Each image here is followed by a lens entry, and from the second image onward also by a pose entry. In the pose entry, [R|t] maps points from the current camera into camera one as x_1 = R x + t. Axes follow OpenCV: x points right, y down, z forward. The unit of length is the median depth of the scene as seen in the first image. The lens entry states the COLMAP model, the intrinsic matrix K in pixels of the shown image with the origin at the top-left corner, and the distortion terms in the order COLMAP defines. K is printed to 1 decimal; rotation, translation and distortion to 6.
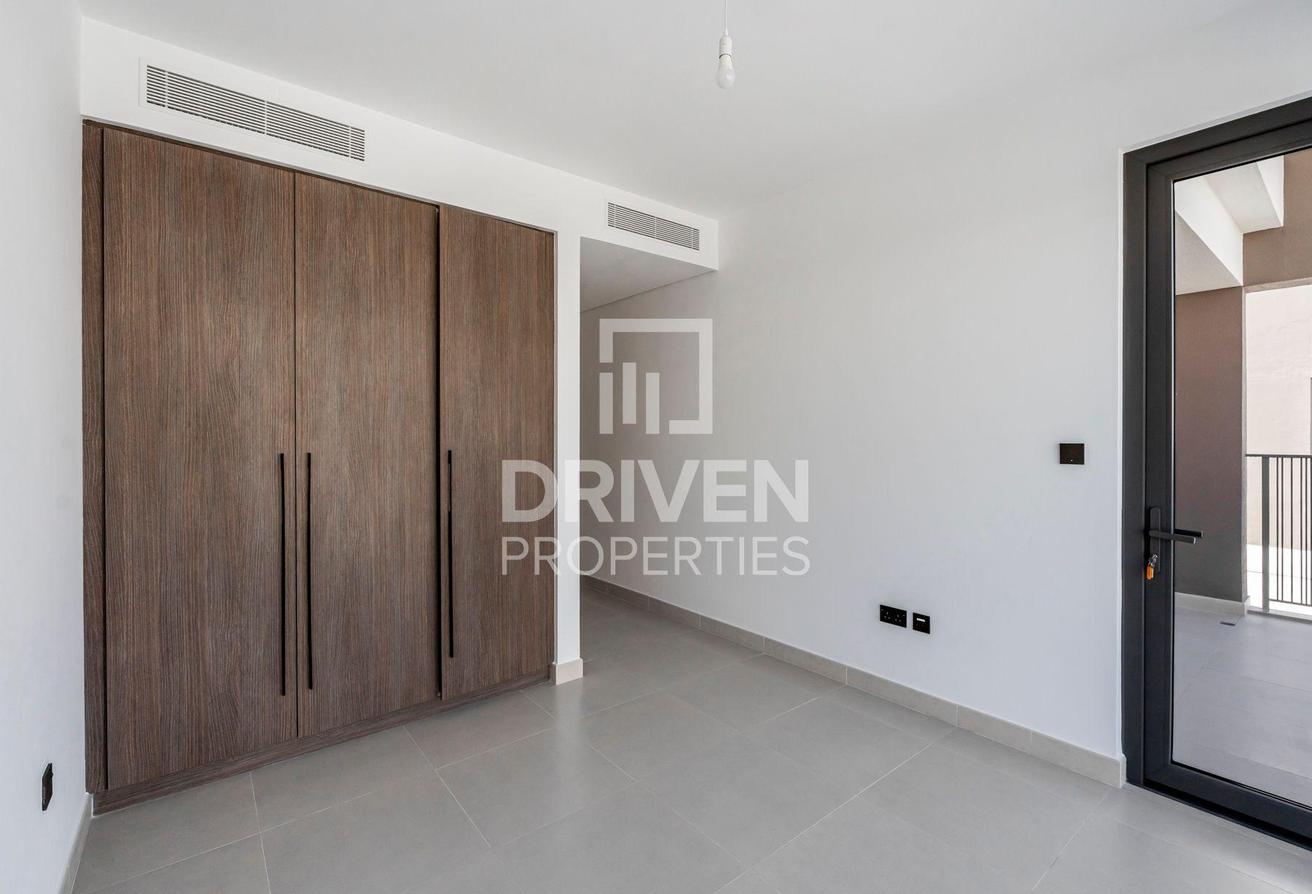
lens RADIAL K [[585.6, 0, 659.1], [0, 585.6, 444.1], [0, 0, 1]] dist [0.001158, -0.000139]
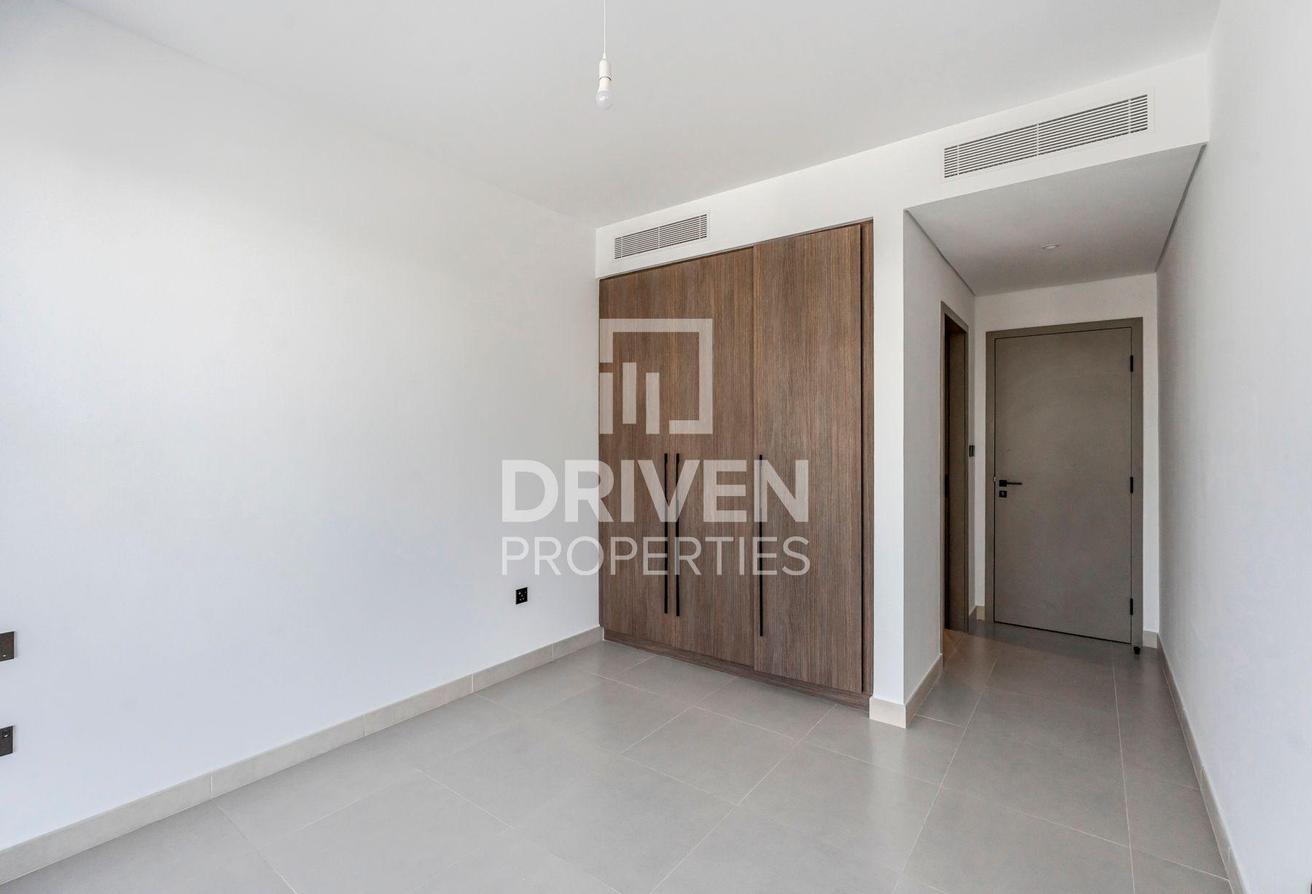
lens RADIAL K [[594.1, 0, 656.0], [0, 594.1, 447.0], [0, 0, 1]] dist [-0.001835, -0.000290]
pose [[0.235815, 0.010130, -0.971745, 0.717885], [-0.018950, 0.999803, 0.005824, -0.007287], [0.971613, 0.017041, 0.235961, 0.519106]]
